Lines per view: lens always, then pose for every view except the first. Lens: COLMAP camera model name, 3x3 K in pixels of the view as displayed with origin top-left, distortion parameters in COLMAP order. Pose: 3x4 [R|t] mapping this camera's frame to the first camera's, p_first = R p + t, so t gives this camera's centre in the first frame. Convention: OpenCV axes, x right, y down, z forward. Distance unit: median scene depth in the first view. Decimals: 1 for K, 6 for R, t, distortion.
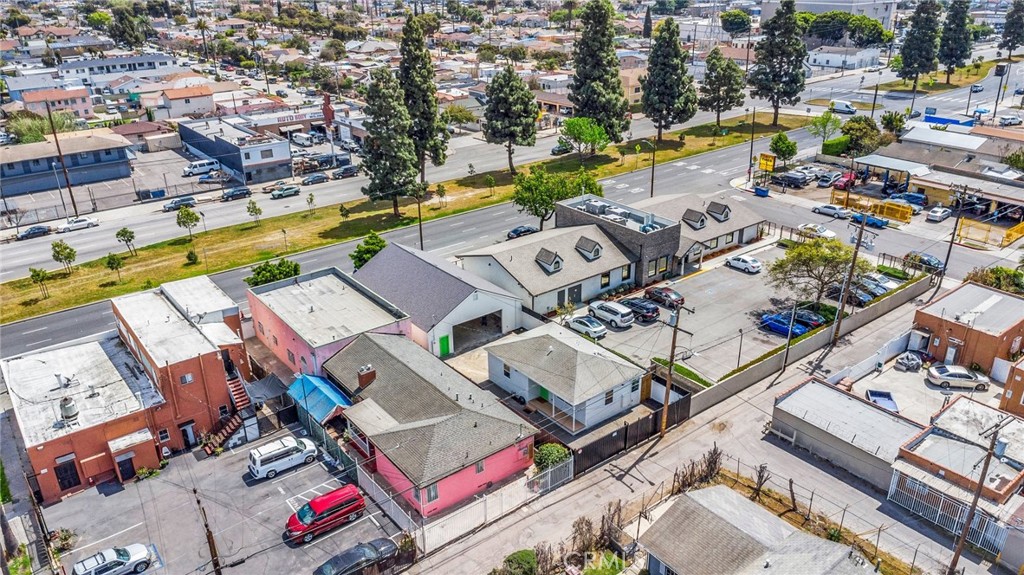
lens RADIAL K [[740.8, 0, 509.0], [0, 740.8, 287.1], [0, 0, 1]] dist [0.012064, -0.001570]
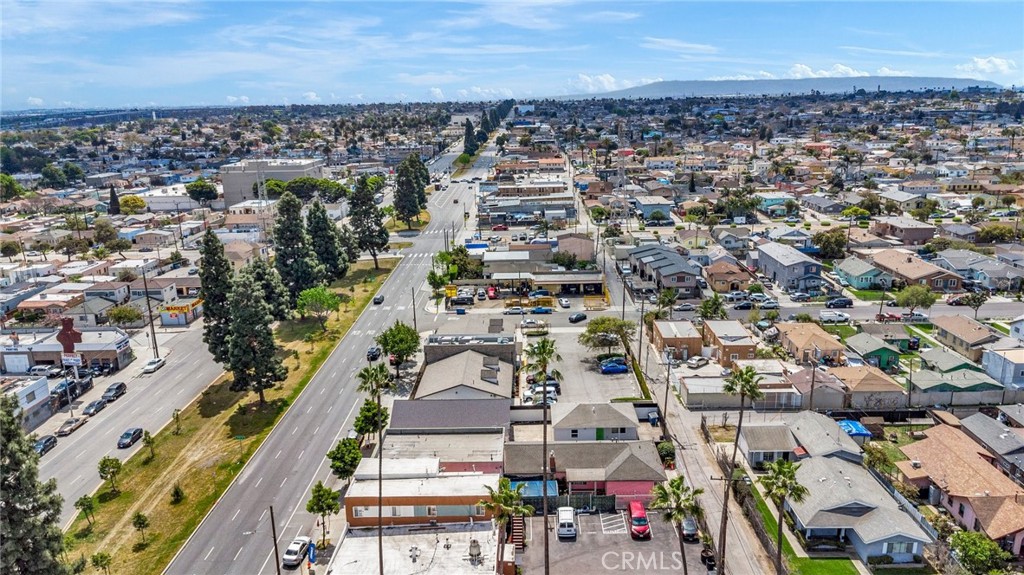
lens RADIAL K [[740.8, 0, 509.0], [0, 740.8, 287.1], [0, 0, 1]] dist [0.012064, -0.001570]
pose [[0.630689, -0.194515, 0.751263, -0.800891], [0.329551, 0.943583, -0.032349, -0.116015], [-0.702586, 0.267982, 0.659210, -0.016219]]
